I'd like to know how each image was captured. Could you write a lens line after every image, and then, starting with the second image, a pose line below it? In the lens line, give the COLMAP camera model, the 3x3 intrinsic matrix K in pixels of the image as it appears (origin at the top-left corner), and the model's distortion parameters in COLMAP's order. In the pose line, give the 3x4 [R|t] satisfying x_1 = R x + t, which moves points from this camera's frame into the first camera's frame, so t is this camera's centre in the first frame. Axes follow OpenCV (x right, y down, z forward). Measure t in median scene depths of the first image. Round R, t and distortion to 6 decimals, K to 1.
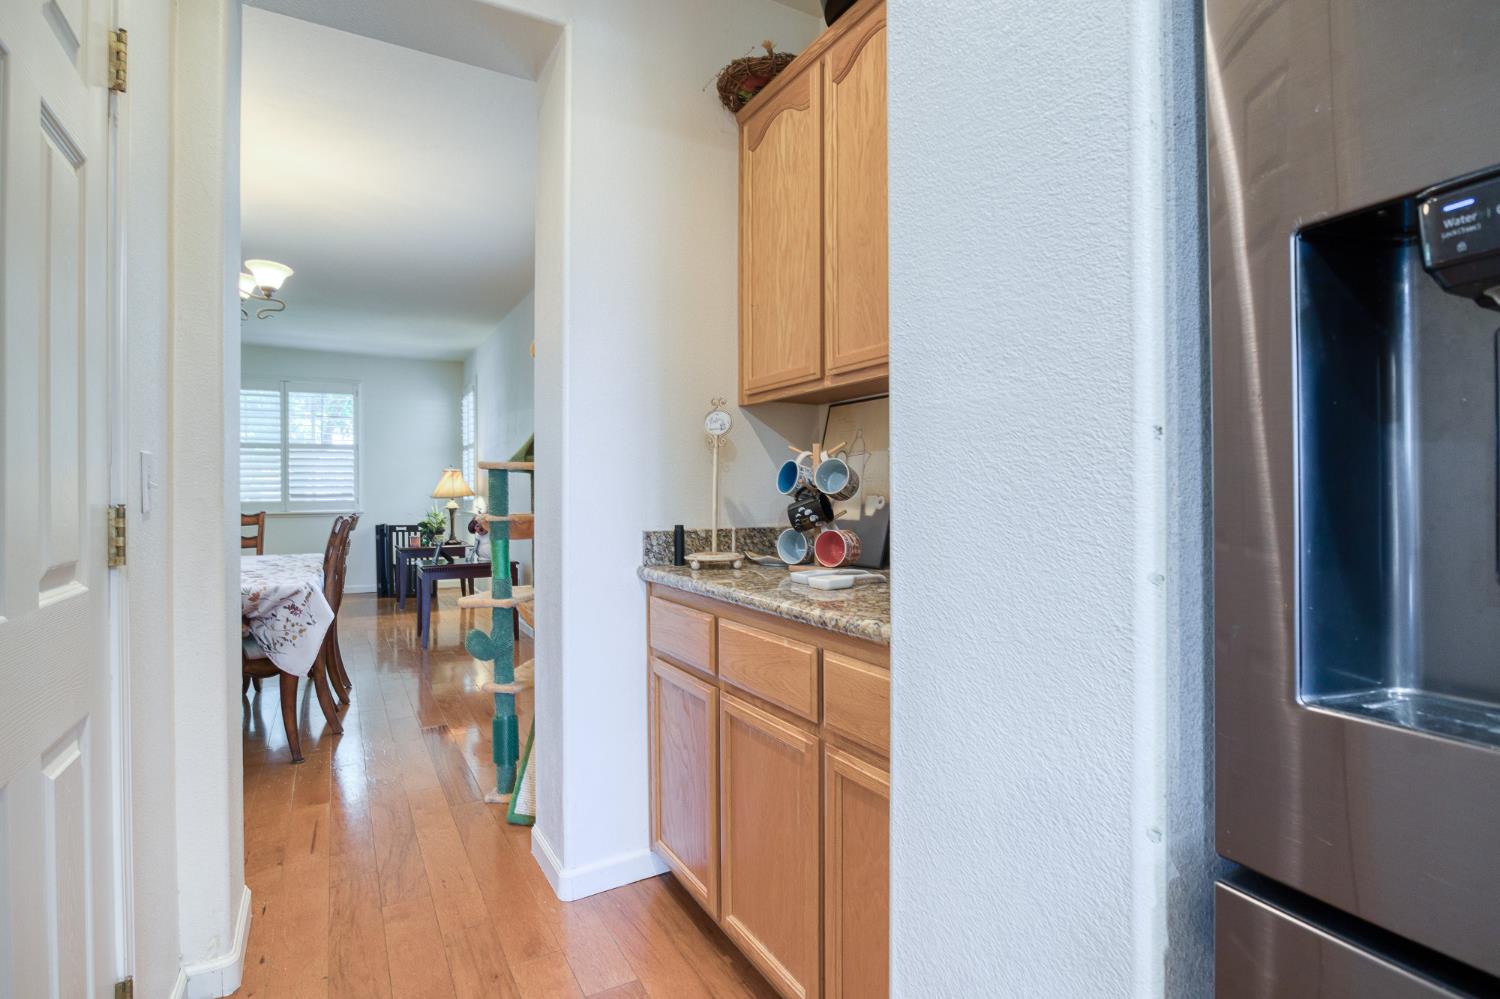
lens RADIAL K [[751.2, 0, 767.0], [0, 751.2, 496.4], [0, 0, 1]] dist [-0.023945, 0.001646]
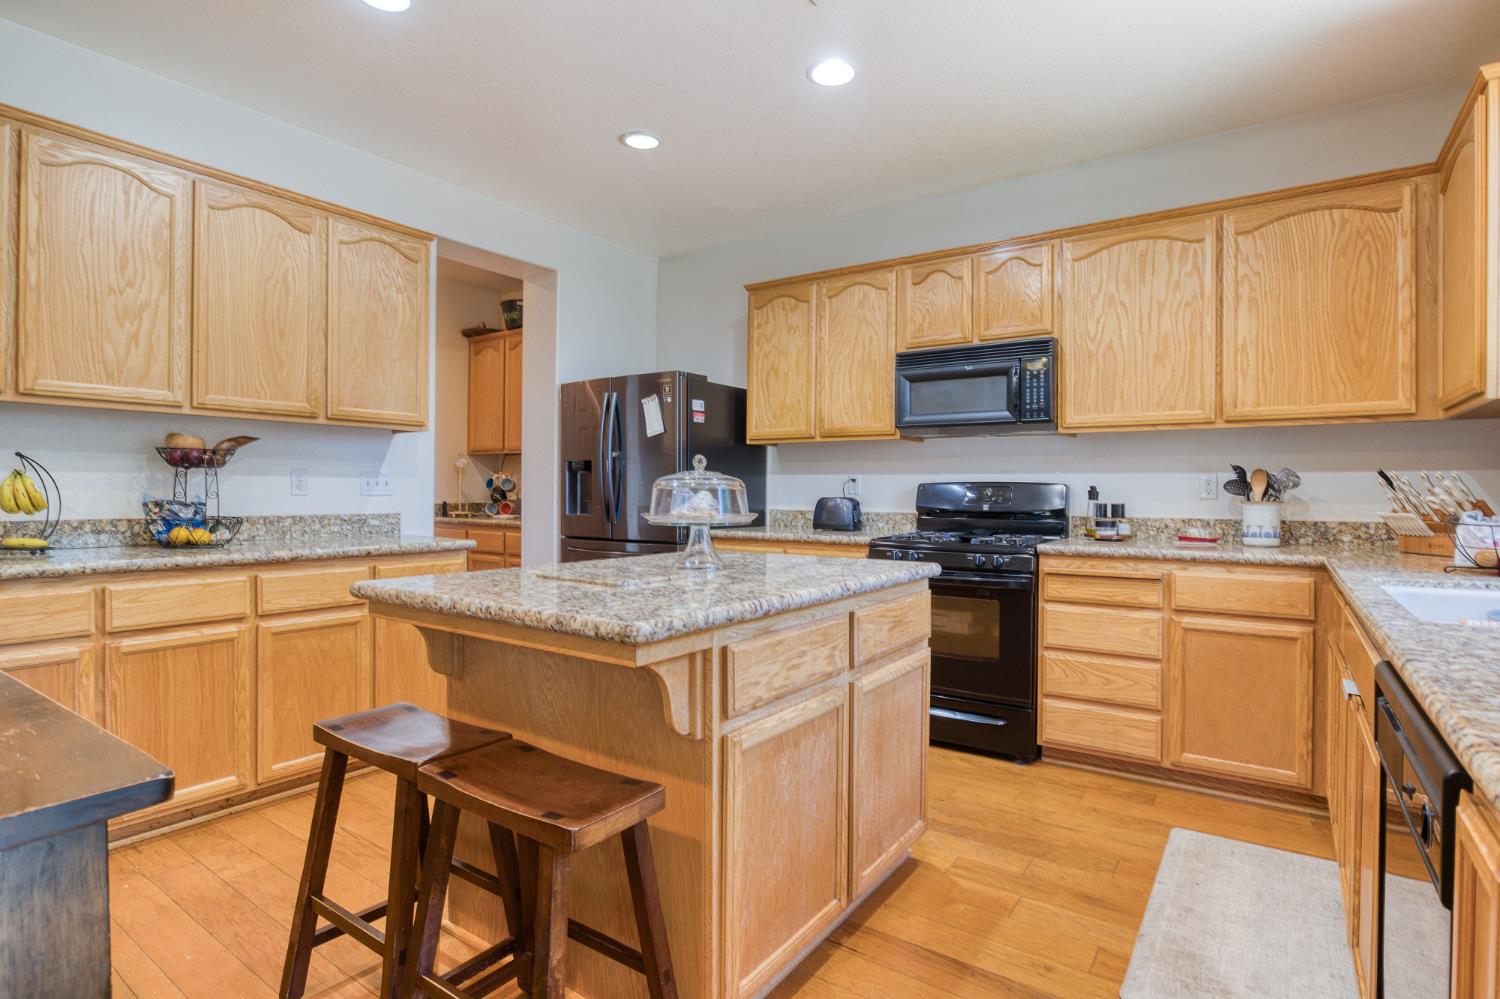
lens RADIAL K [[751.2, 0, 767.0], [0, 751.2, 496.4], [0, 0, 1]] dist [-0.023945, 0.001646]
pose [[0.908343, 0.005942, 0.418183, -0.199227], [-0.014637, 0.999738, 0.017588, -0.043053], [-0.417969, -0.022097, 0.908193, -1.952879]]
